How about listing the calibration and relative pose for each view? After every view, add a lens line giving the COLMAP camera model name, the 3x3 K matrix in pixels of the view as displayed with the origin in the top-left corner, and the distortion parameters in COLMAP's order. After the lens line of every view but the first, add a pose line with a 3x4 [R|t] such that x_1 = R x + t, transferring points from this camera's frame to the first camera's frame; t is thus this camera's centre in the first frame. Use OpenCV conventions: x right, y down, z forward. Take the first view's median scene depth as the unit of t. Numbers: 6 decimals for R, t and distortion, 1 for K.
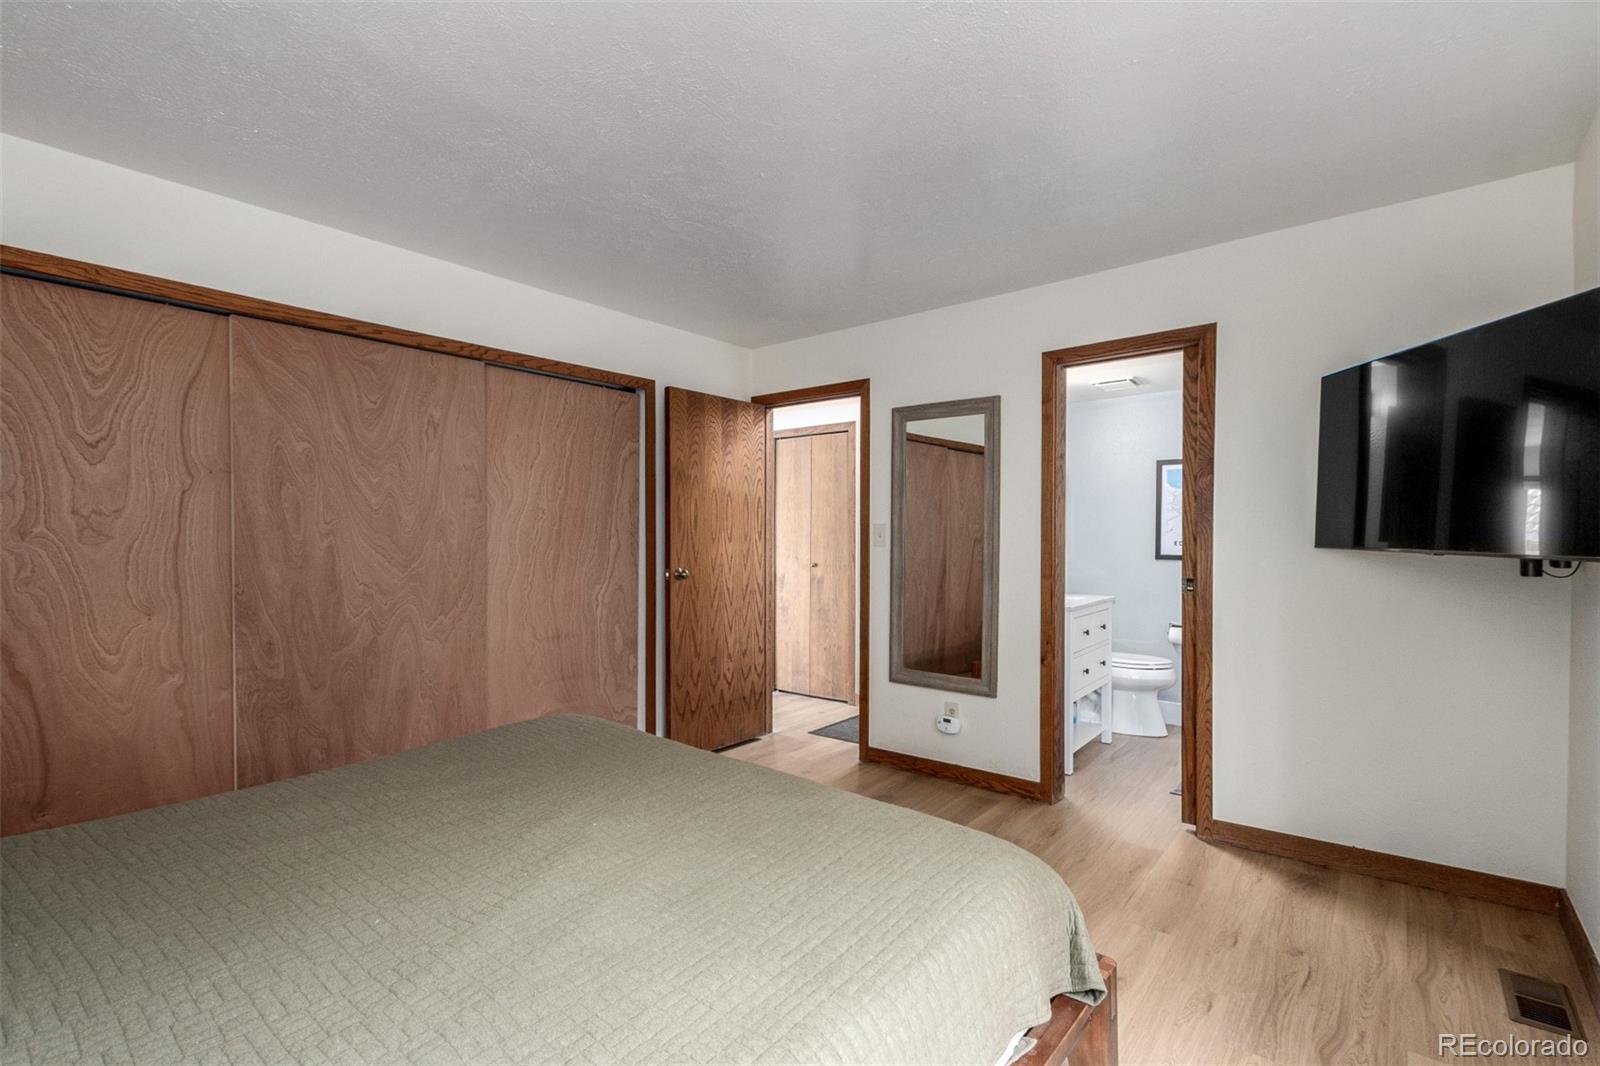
lens RADIAL K [[734.8, 0, 805.3], [0, 734.8, 542.5], [0, 0, 1]] dist [0.003970, -0.000048]
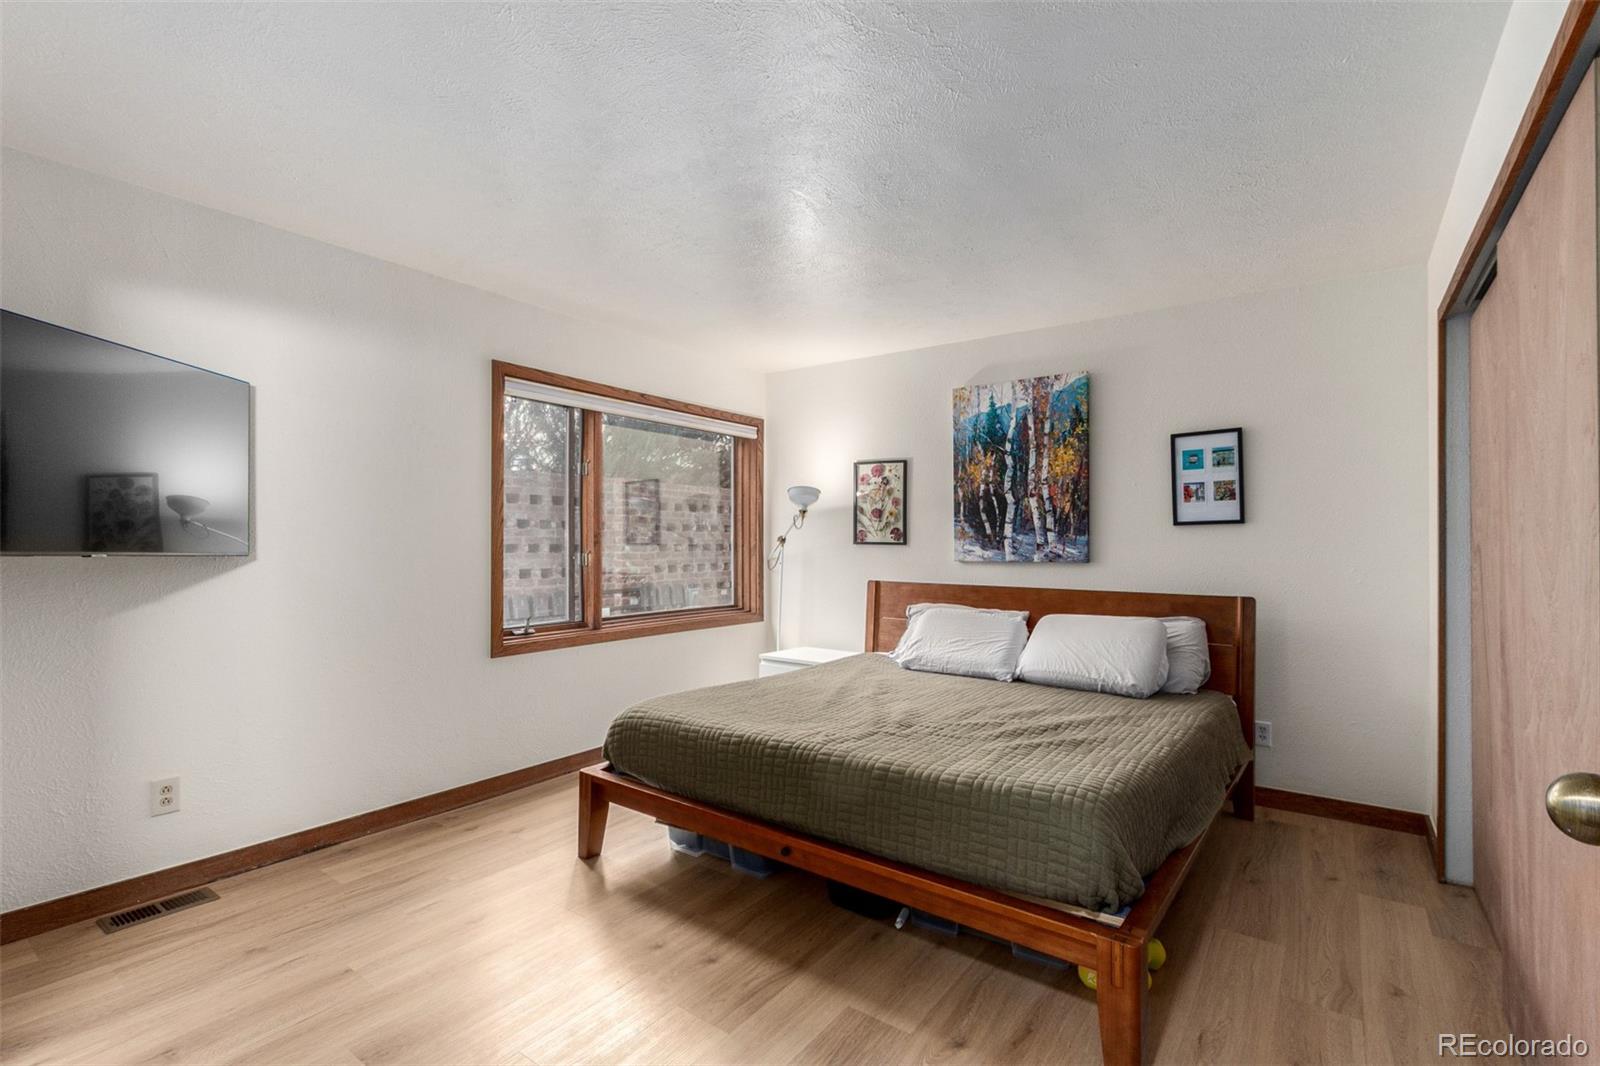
lens RADIAL K [[734.8, 0, 805.3], [0, 734.8, 542.5], [0, 0, 1]] dist [0.003970, -0.000048]
pose [[-0.998534, 0.000454, -0.054130, -0.028019], [-0.000010, 0.999963, 0.008588, -0.009799], [0.054132, 0.008576, -0.998497, 1.773004]]
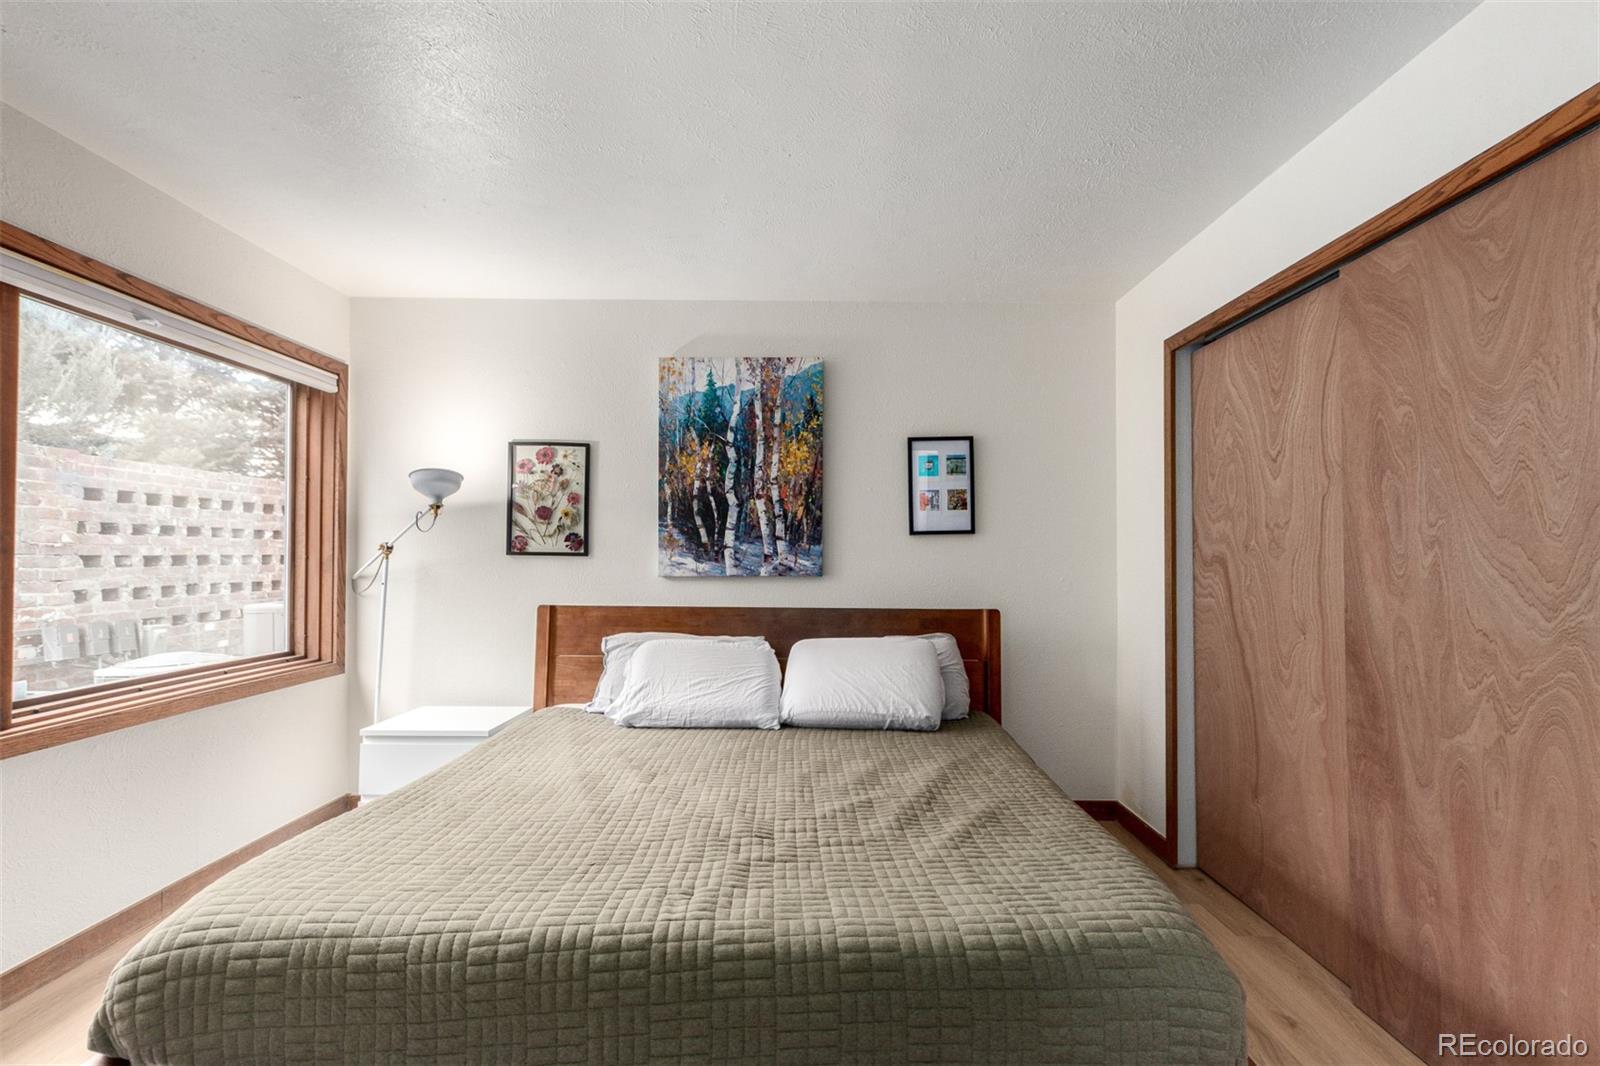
lens RADIAL K [[734.8, 0, 805.3], [0, 734.8, 542.5], [0, 0, 1]] dist [0.003970, -0.000048]
pose [[-0.778672, -0.010598, -0.627342, 0.169993], [-0.006300, 0.999939, -0.009073, -0.003543], [0.627400, -0.003112, -0.778691, 1.287452]]
